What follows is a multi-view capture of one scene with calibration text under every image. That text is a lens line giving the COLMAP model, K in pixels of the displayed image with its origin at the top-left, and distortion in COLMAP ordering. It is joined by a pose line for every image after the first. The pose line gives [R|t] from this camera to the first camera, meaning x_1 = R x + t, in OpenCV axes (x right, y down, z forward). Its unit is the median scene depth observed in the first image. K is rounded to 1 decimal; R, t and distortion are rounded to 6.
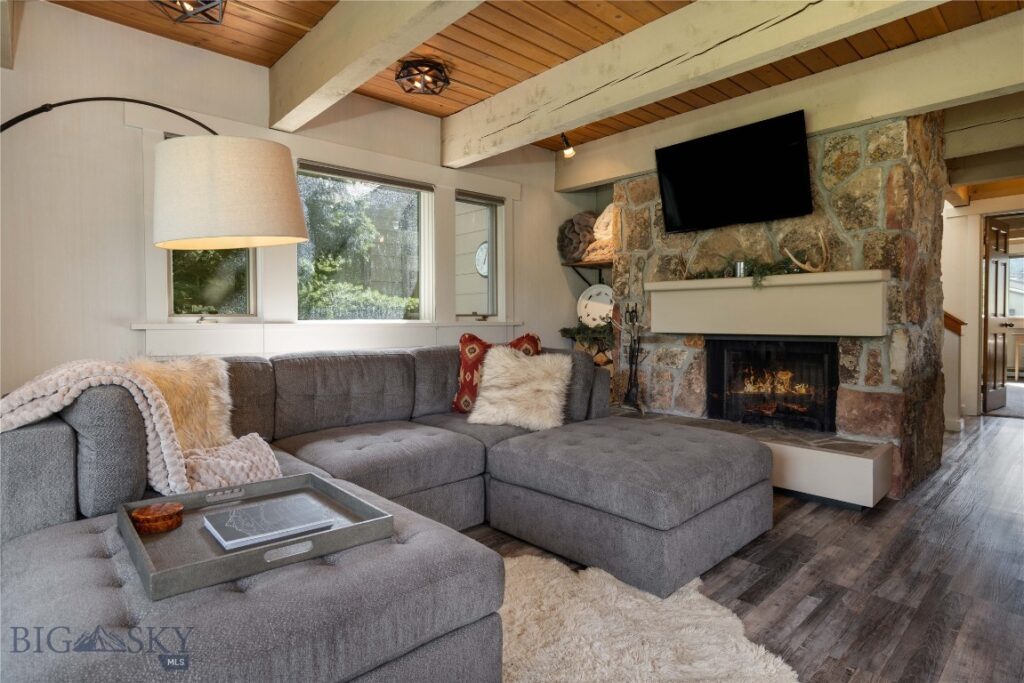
lens RADIAL K [[544.0, 0, 504.4], [0, 544.0, 325.9], [0, 0, 1]] dist [-0.009004, 0.000985]
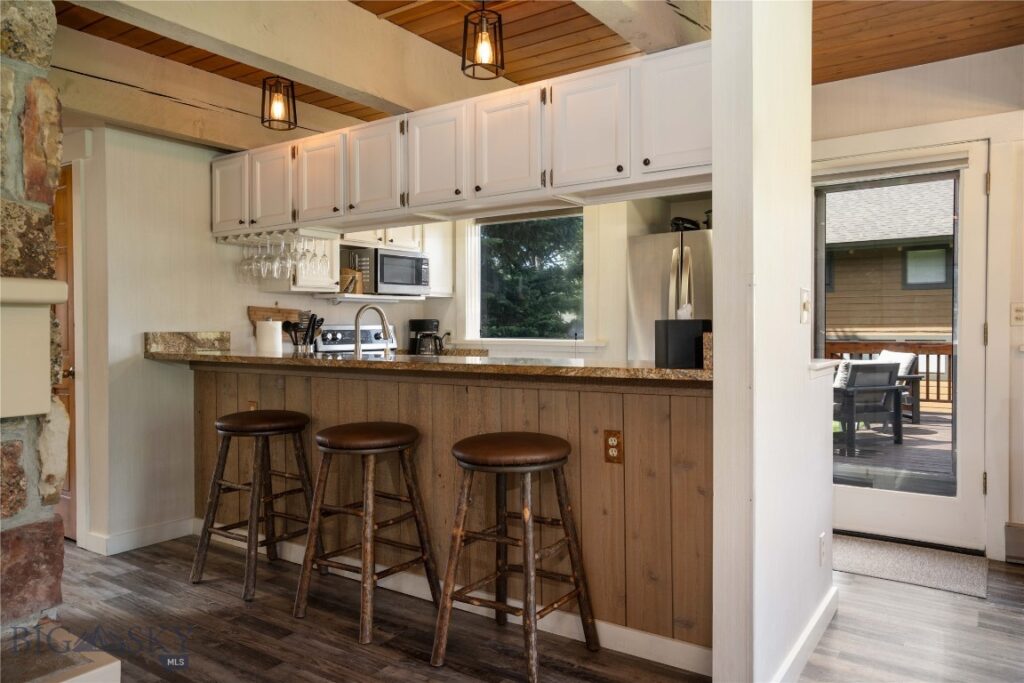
lens RADIAL K [[709.7, 0, 515.2], [0, 709.7, 332.4], [0, 0, 1]] dist [0.015767, 0.007259]
pose [[-0.218590, -0.000870, 0.975816, -0.043335], [0.024730, 0.999673, 0.006431, -0.047086], [-0.975503, 0.025538, -0.218497, 0.690735]]
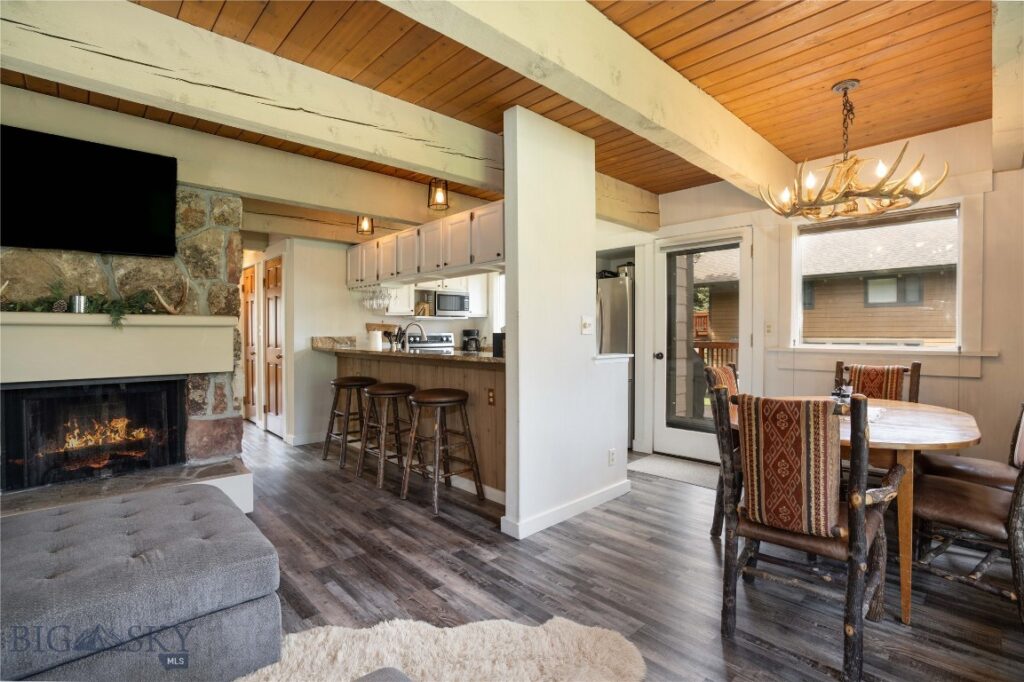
lens RADIAL K [[479.9, 0, 506.2], [0, 479.9, 336.2], [0, 0, 1]] dist [-0.036438, 0.009071]
pose [[-0.008183, -0.001359, 0.999966, -0.354755], [0.019595, 0.999807, 0.001519, -0.046950], [-0.999775, 0.019607, -0.008155, 0.379840]]
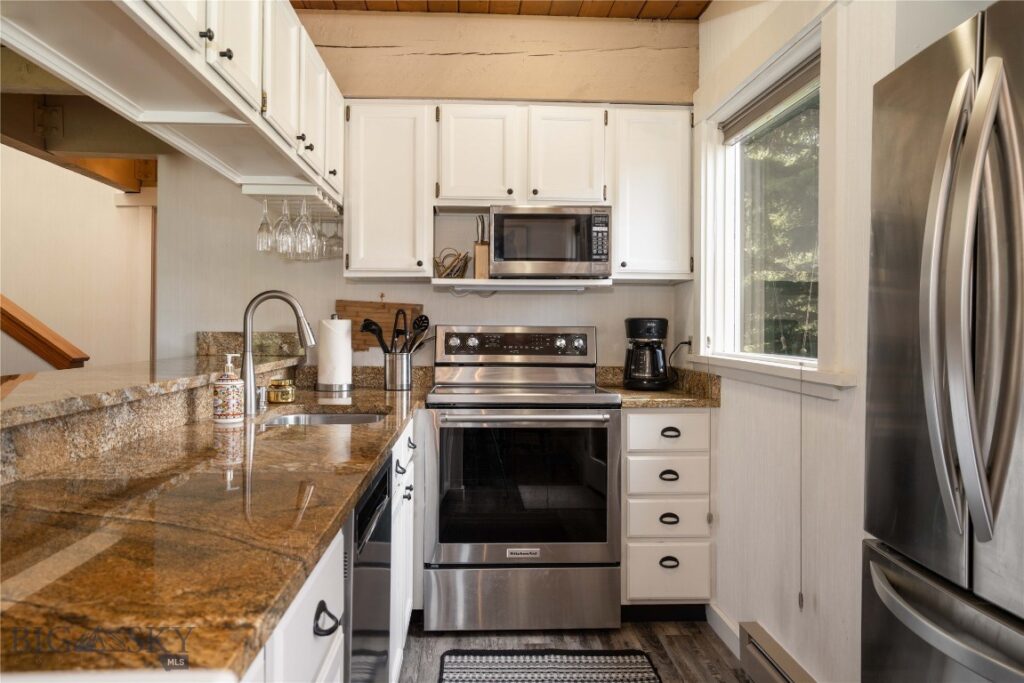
lens RADIAL K [[709.7, 0, 511.2], [0, 709.7, 335.9], [0, 0, 1]] dist [0.015767, 0.007259]
pose [[0.629574, -0.001235, 0.776939, 0.807499], [0.003454, 0.999993, -0.001209, -0.046743], [-0.776933, 0.003444, 0.629574, -0.007523]]
